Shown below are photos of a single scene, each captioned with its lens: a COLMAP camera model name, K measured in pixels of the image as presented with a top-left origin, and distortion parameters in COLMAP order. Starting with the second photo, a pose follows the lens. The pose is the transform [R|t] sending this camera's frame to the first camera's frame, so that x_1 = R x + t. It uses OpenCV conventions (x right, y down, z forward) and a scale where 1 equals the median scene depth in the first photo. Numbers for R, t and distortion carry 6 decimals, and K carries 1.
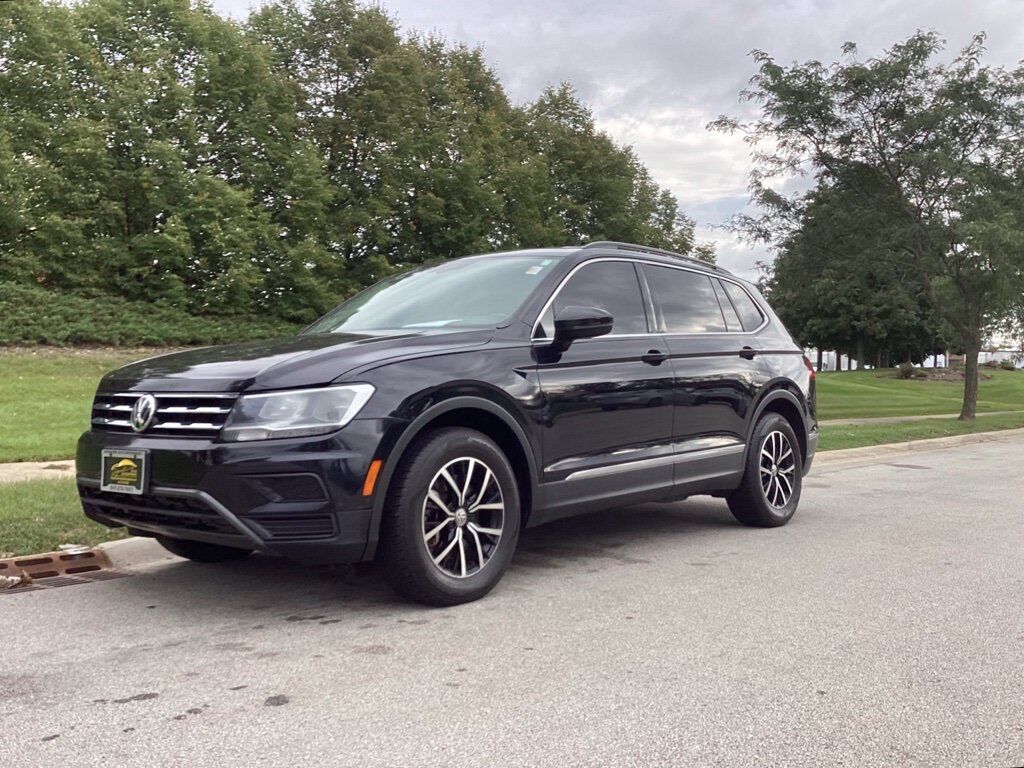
lens RADIAL K [[1019.3, 0, 506.5], [0, 1019.3, 416.5], [0, 0, 1]] dist [0.063343, -0.155954]
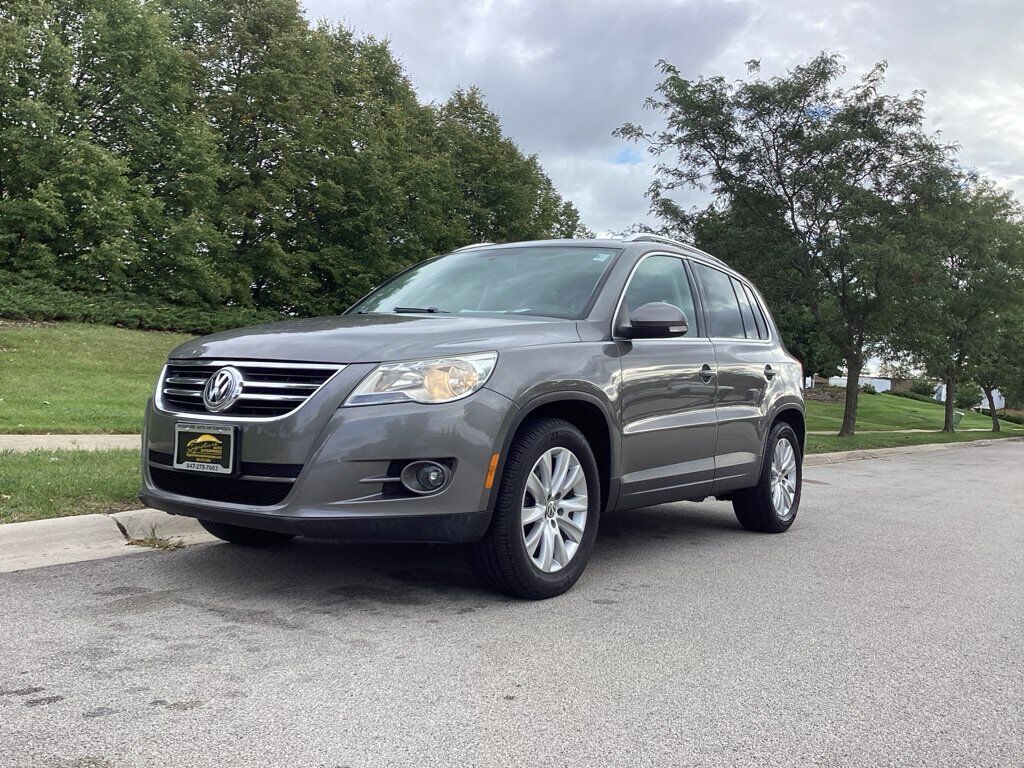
lens RADIAL K [[894.7, 0, 517.0], [0, 894.7, 404.5], [0, 0, 1]] dist [0.006201, -0.001791]
pose [[0.992704, 0.046420, 0.111281, 0.017701], [-0.044245, 0.998780, -0.021932, 0.005413], [-0.112163, 0.016849, 0.993547, 0.144698]]
